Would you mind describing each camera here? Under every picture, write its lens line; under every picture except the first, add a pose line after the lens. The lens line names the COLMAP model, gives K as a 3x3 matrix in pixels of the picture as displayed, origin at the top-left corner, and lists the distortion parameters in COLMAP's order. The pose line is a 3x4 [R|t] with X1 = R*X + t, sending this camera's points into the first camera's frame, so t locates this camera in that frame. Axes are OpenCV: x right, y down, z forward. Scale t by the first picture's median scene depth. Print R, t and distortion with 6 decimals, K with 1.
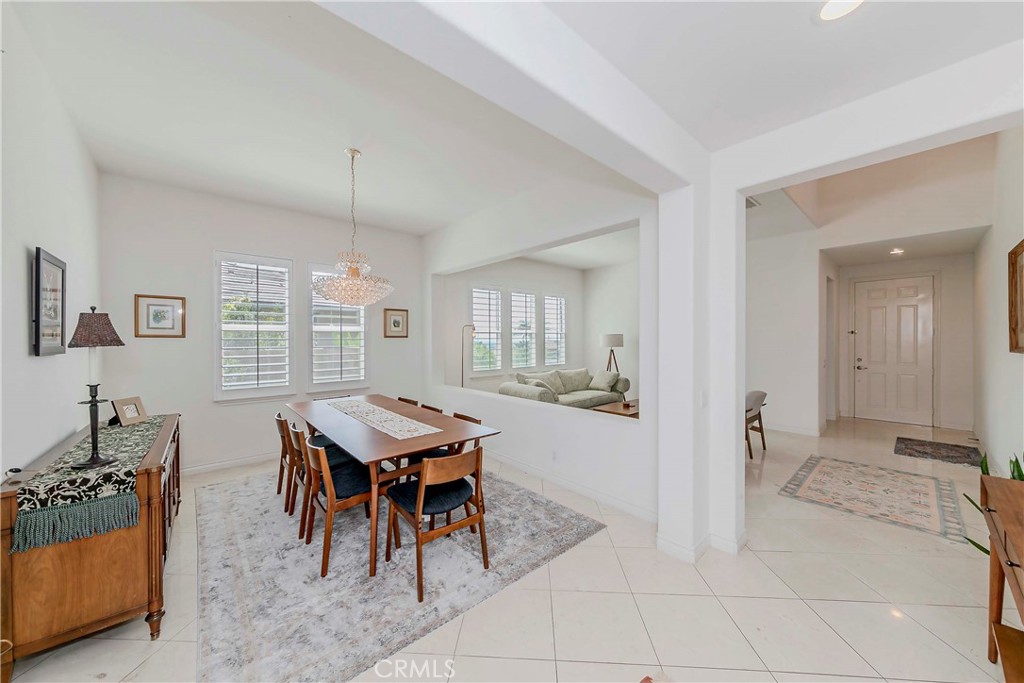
lens RADIAL K [[357.8, 0, 509.6], [0, 357.8, 338.7], [0, 0, 1]] dist [0.021945, -0.000277]
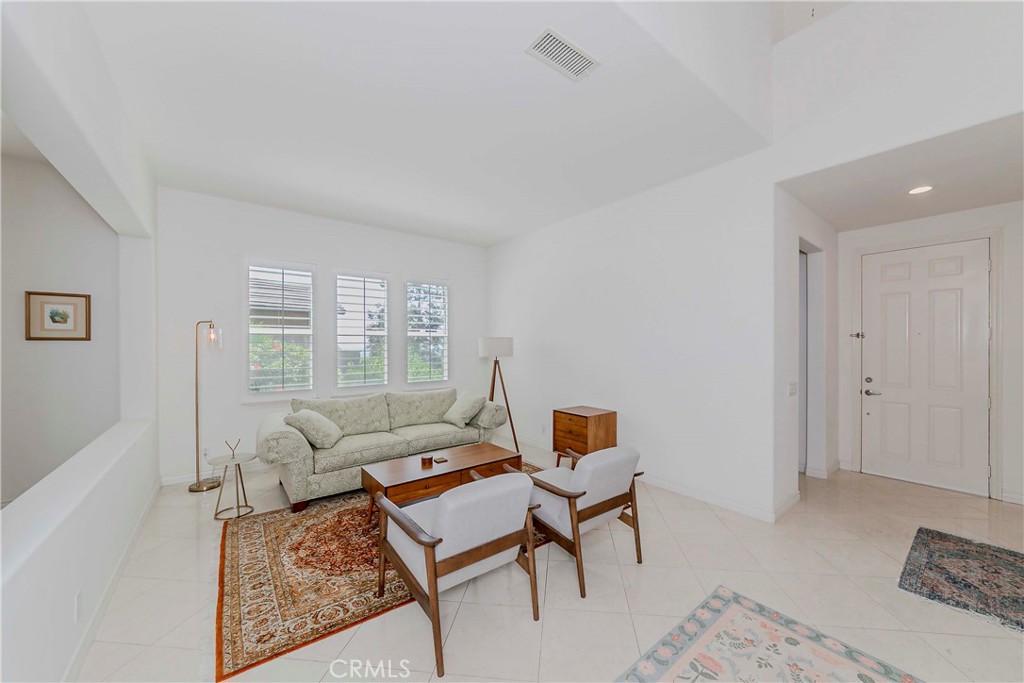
lens RADIAL K [[375.0, 0, 513.9], [0, 375.0, 341.2], [0, 0, 1]] dist [0.001213, 0.000627]
pose [[0.998104, 0.004071, -0.061408, 0.397782], [-0.004480, 0.999969, -0.006520, -0.000614], [0.061380, 0.006783, 0.998091, 0.329311]]
